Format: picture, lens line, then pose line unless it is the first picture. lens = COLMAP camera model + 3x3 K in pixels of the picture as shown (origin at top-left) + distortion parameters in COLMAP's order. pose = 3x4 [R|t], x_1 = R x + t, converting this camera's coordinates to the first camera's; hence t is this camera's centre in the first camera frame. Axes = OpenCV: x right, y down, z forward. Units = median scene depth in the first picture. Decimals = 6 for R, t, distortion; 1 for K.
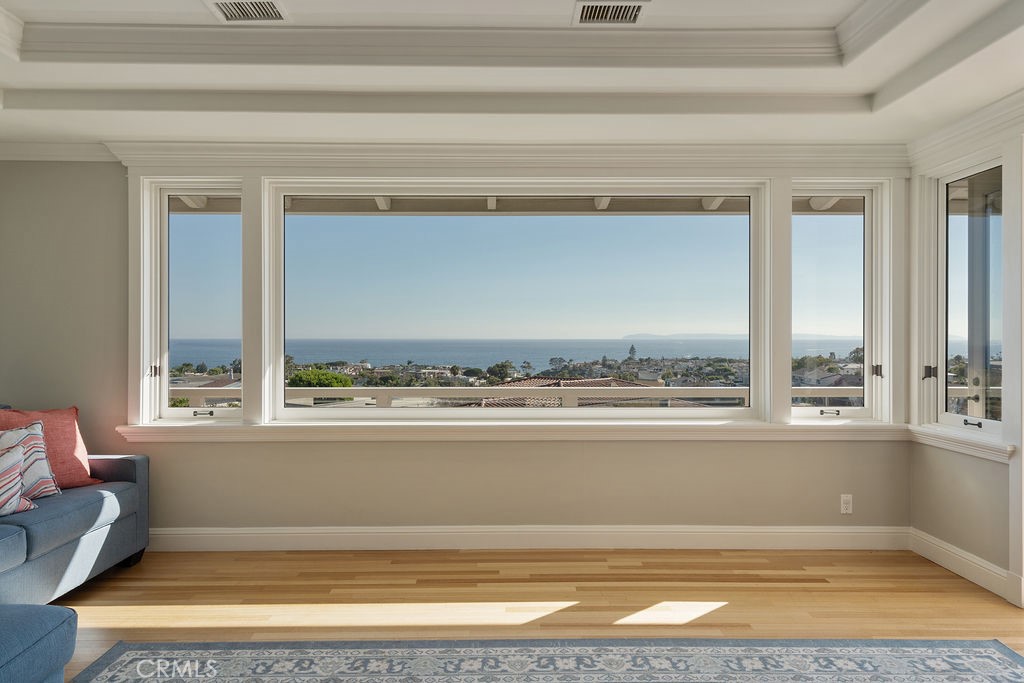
lens RADIAL K [[619.1, 0, 508.5], [0, 619.1, 337.5], [0, 0, 1]] dist [0.004610, -0.000307]
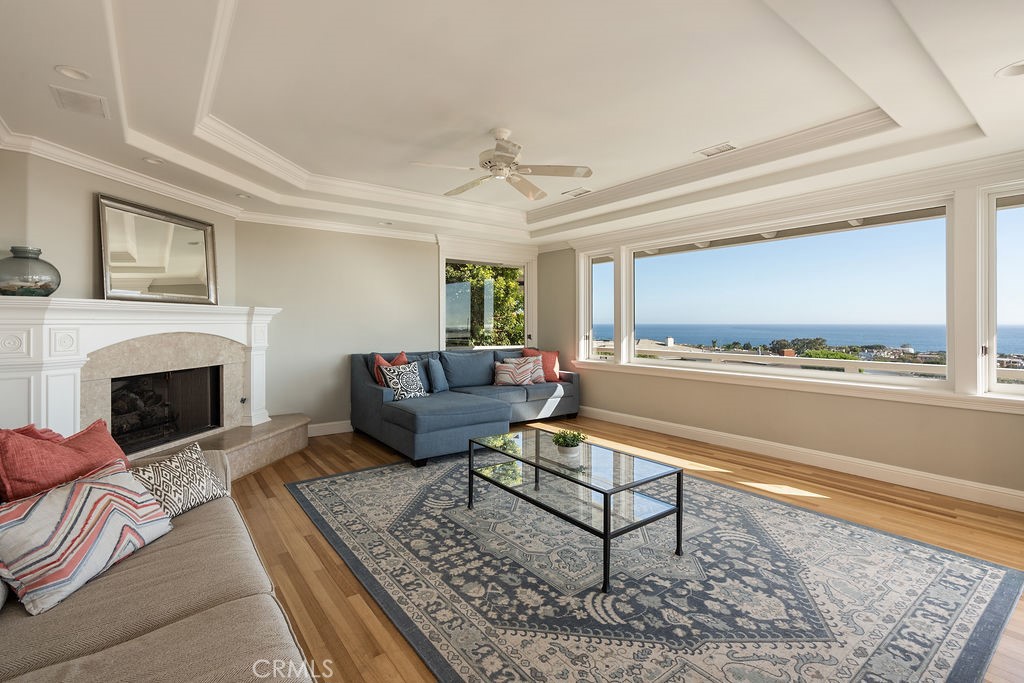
lens RADIAL K [[469.0, 0, 504.2], [0, 469.0, 321.0], [0, 0, 1]] dist [-0.000186, 0.000113]
pose [[0.588558, -0.003651, -0.808447, 0.695667], [0.000408, 0.999991, -0.004218, 0.000979], [0.808455, 0.002153, 0.588554, -0.270501]]
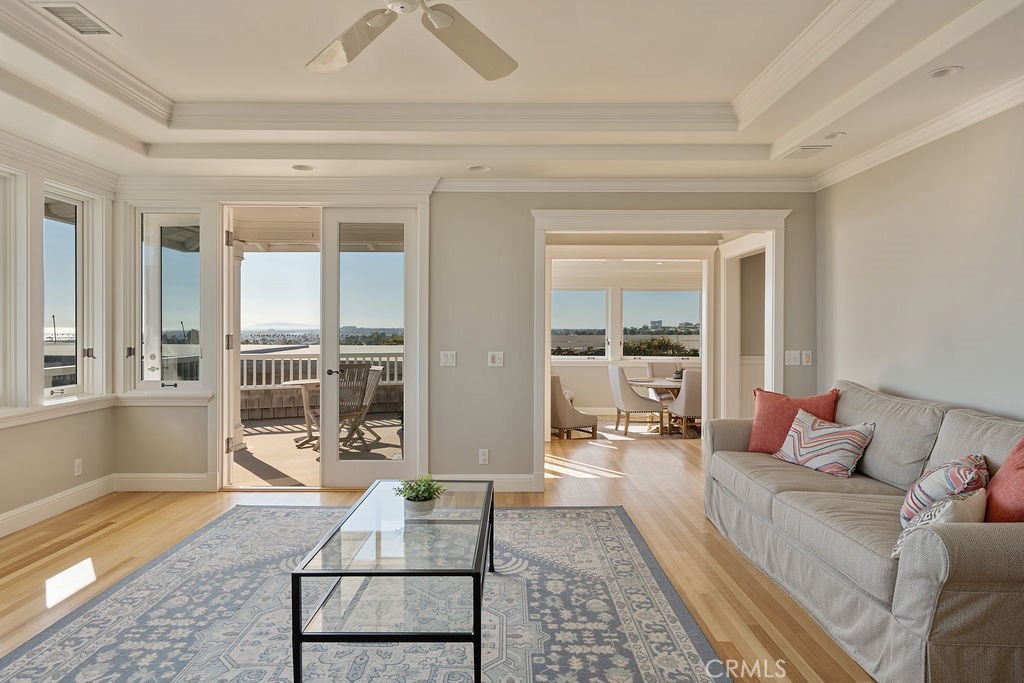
lens RADIAL K [[619.1, 0, 508.5], [0, 619.1, 337.5], [0, 0, 1]] dist [0.004610, -0.000307]
pose [[0.010401, -0.019256, 0.999760, -0.663903], [-0.001336, 0.999813, 0.019271, -0.001588], [-0.999945, -0.001537, 0.010374, 0.185106]]
